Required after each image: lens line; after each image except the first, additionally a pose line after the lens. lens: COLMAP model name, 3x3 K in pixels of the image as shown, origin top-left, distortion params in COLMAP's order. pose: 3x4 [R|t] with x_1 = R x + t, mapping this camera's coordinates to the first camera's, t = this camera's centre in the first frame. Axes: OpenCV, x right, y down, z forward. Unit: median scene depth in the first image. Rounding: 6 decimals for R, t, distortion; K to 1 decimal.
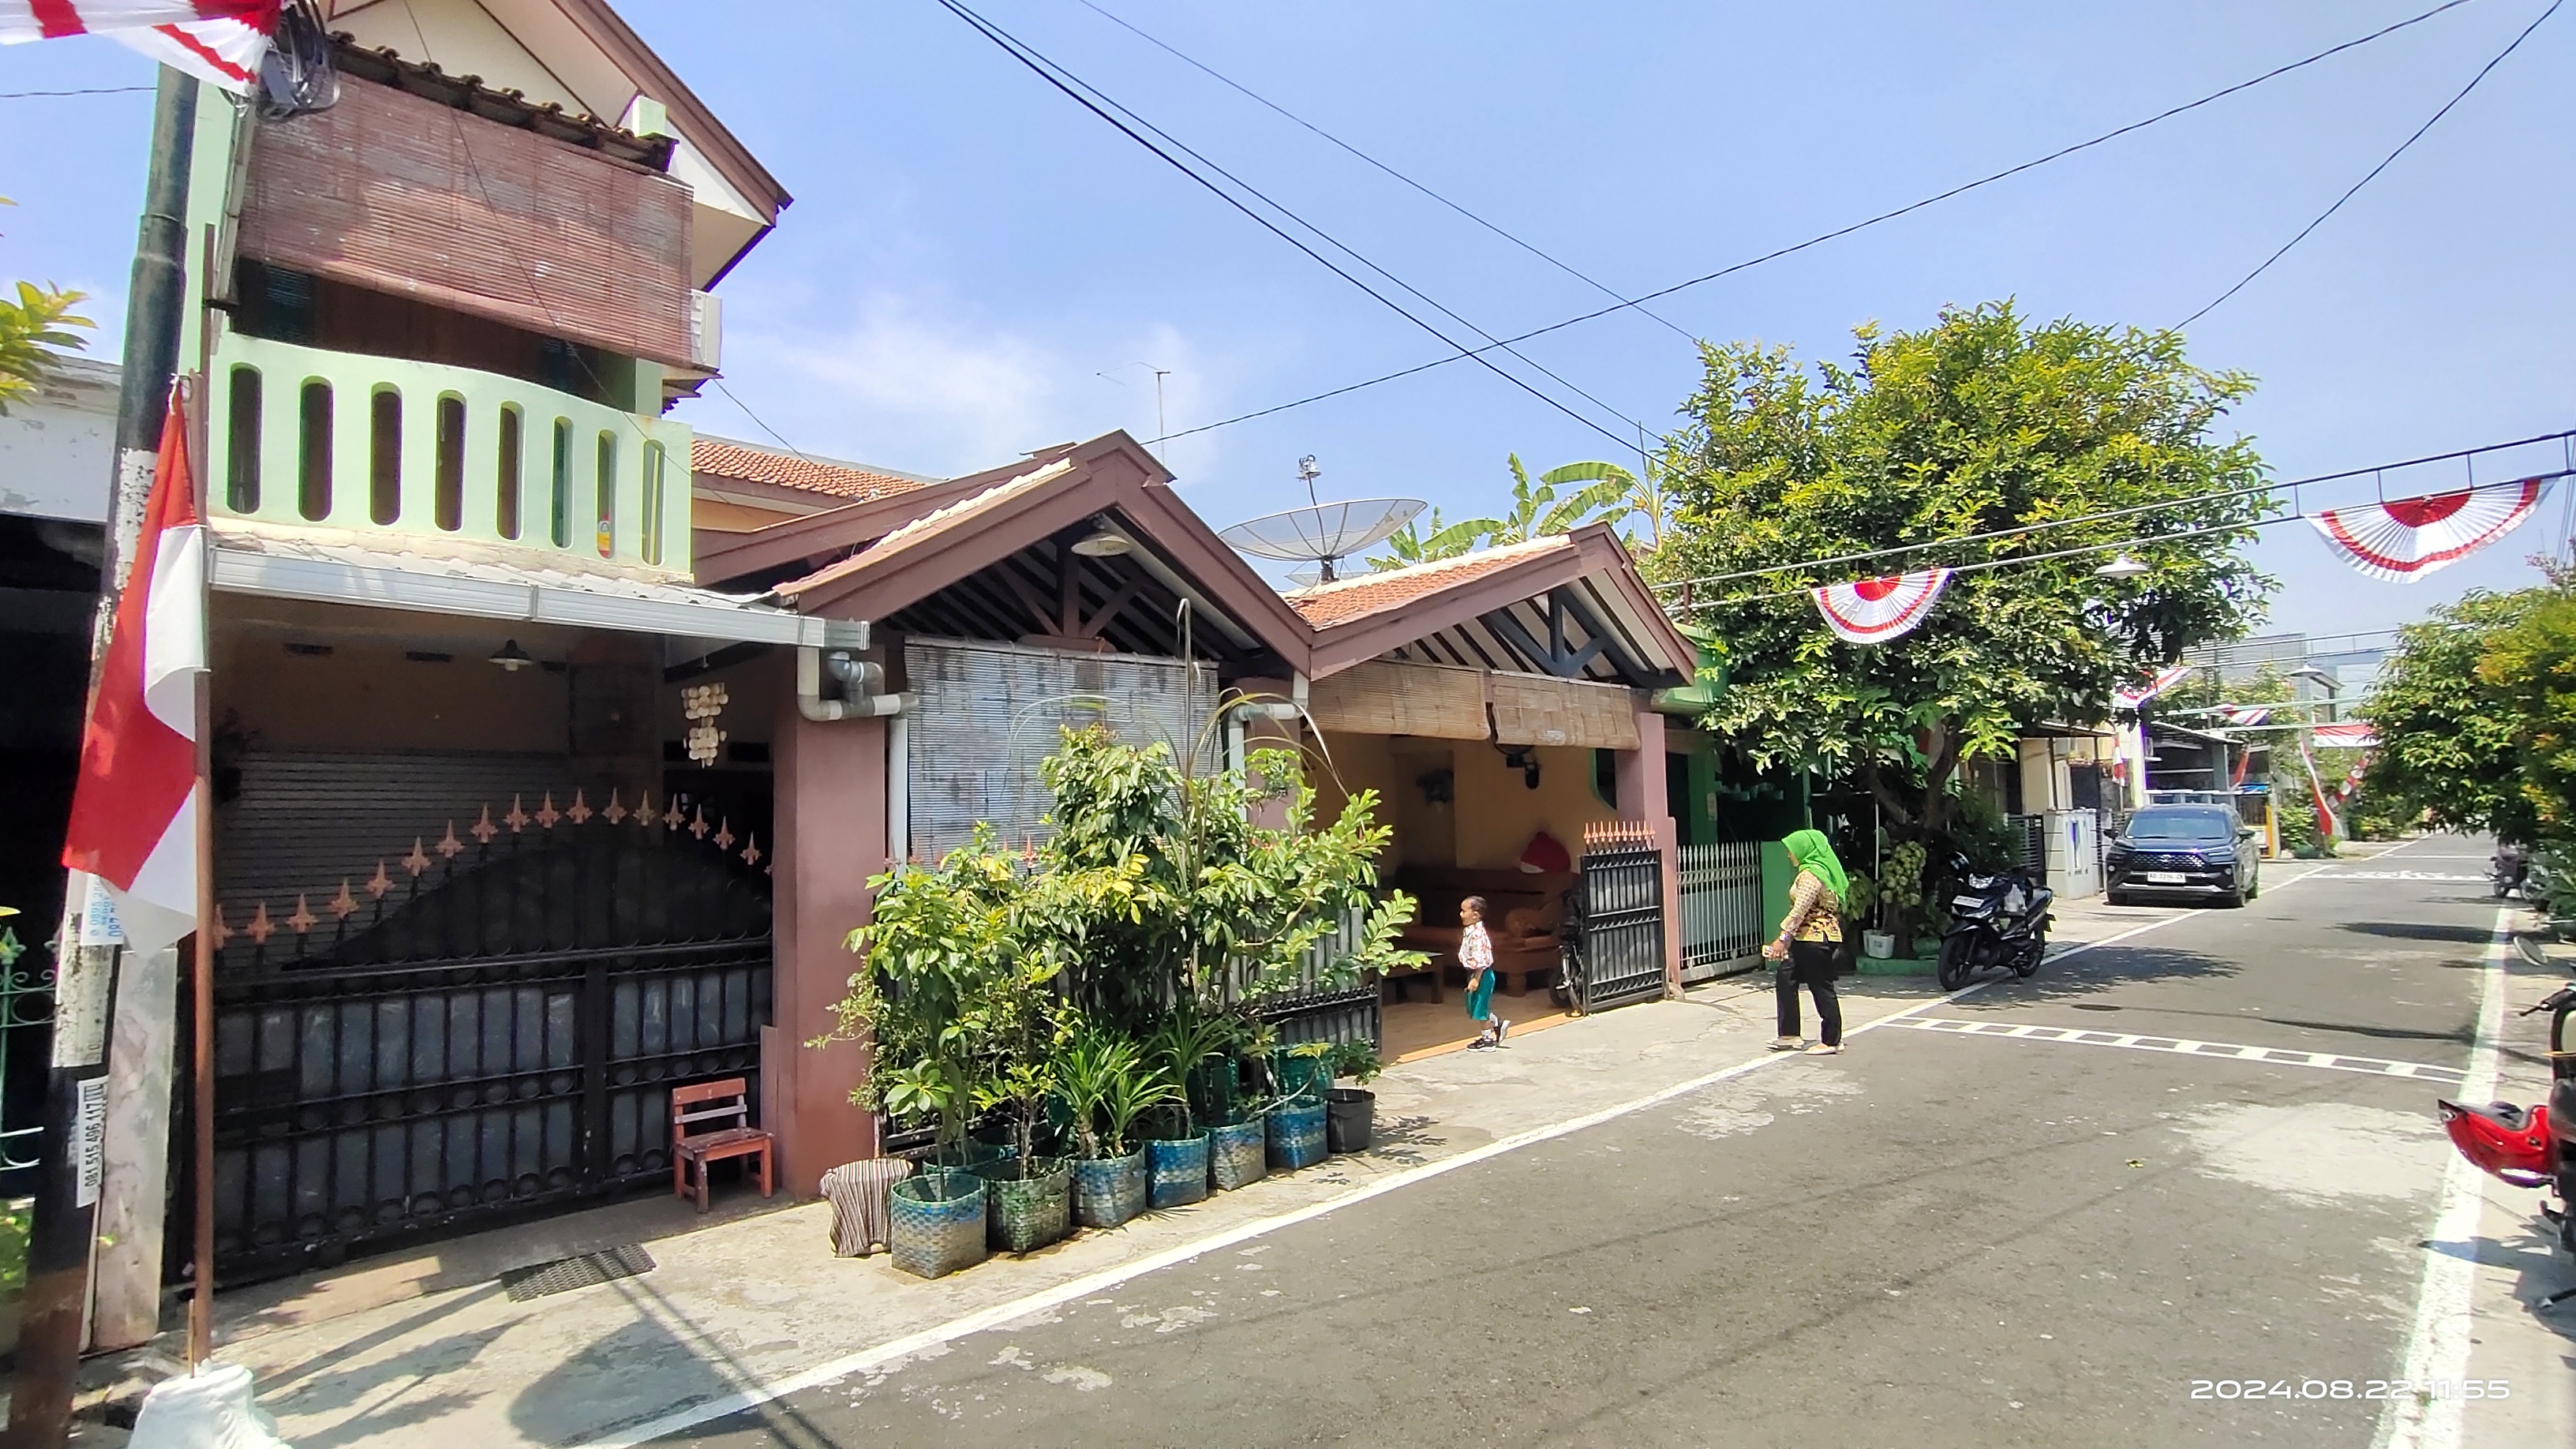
lens RADIAL K [[1178.0, 0, 1271.6], [0, 1178.0, 732.8], [0, 0, 1]] dist [-0.025269, 0.013522]
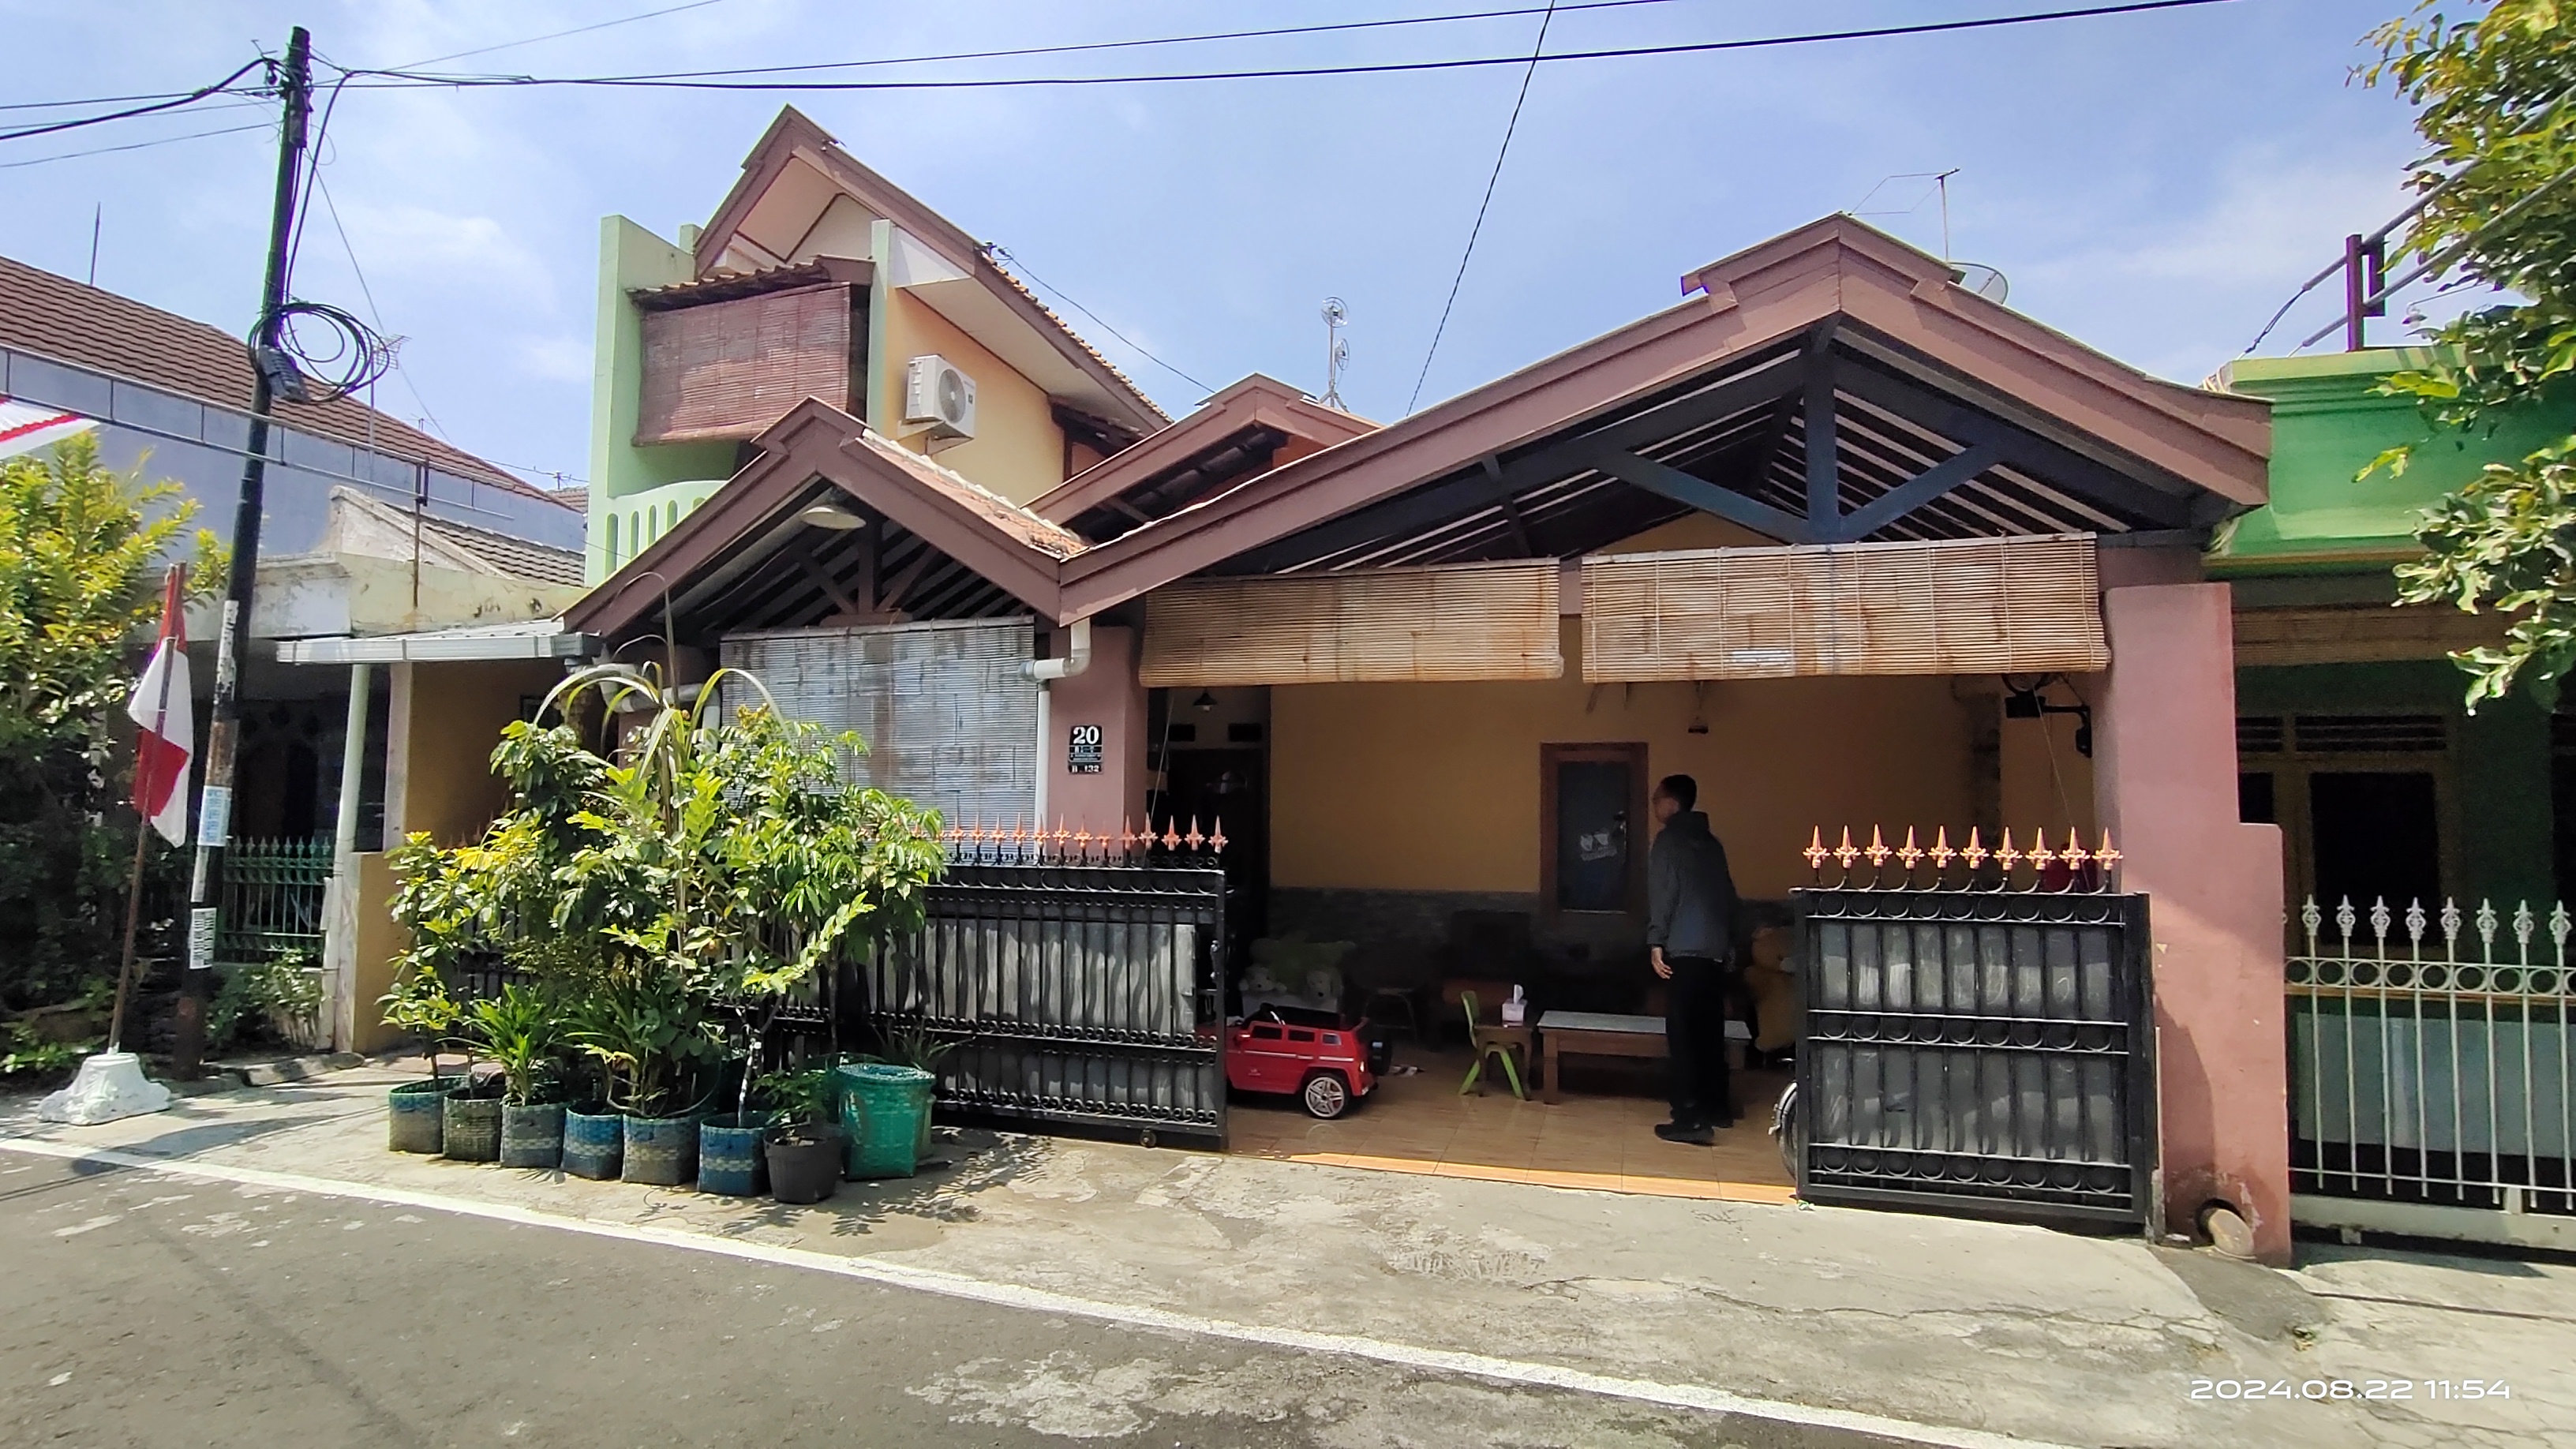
lens RADIAL K [[1173.8, 0, 1272.4], [0, 1173.8, 734.2], [0, 0, 1]] dist [-0.036203, 0.024544]
pose [[0.501523, -0.027676, -0.864702, 0.912107], [0.046781, 0.998893, -0.004838, 0.044602], [0.863879, -0.038025, 0.502262, 0.851116]]
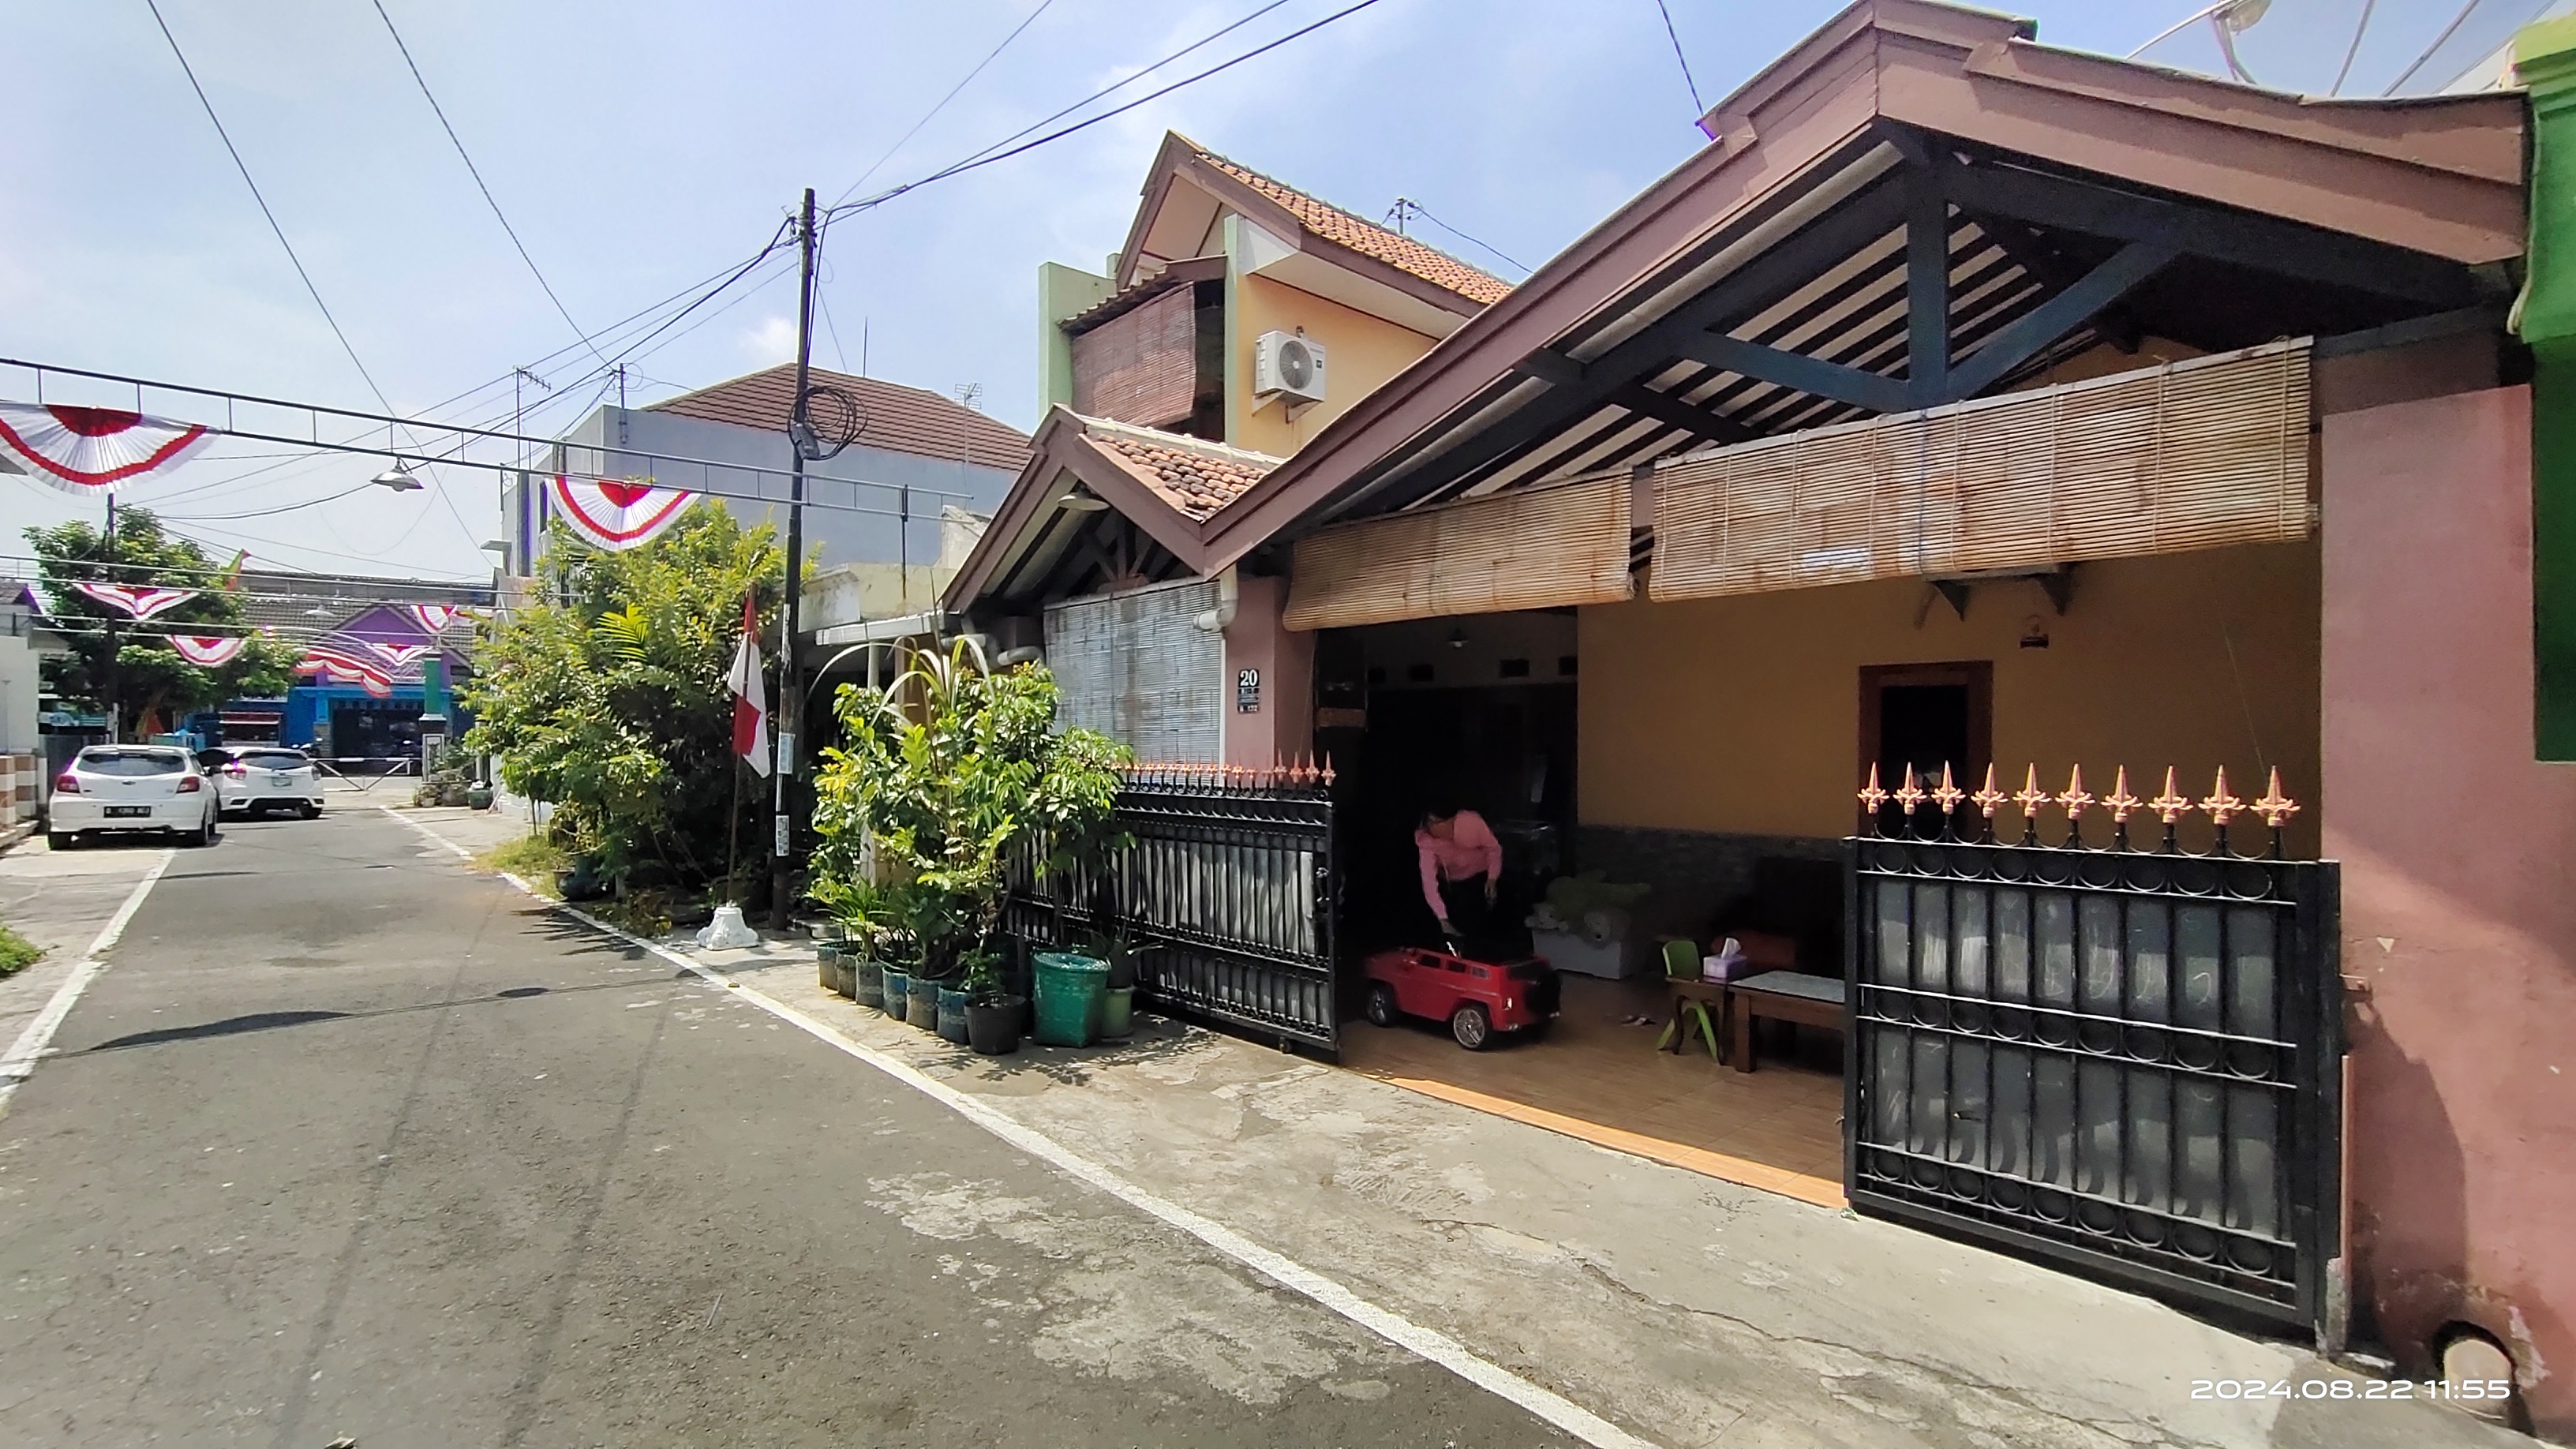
lens RADIAL K [[1178.0, 0, 1271.6], [0, 1178.0, 732.8], [0, 0, 1]] dist [-0.025269, 0.013522]
pose [[-0.022353, 0.015185, -0.999635, 1.066641], [0.074087, 0.997161, 0.013491, 0.070186], [0.997001, -0.073758, -0.023414, 1.243770]]
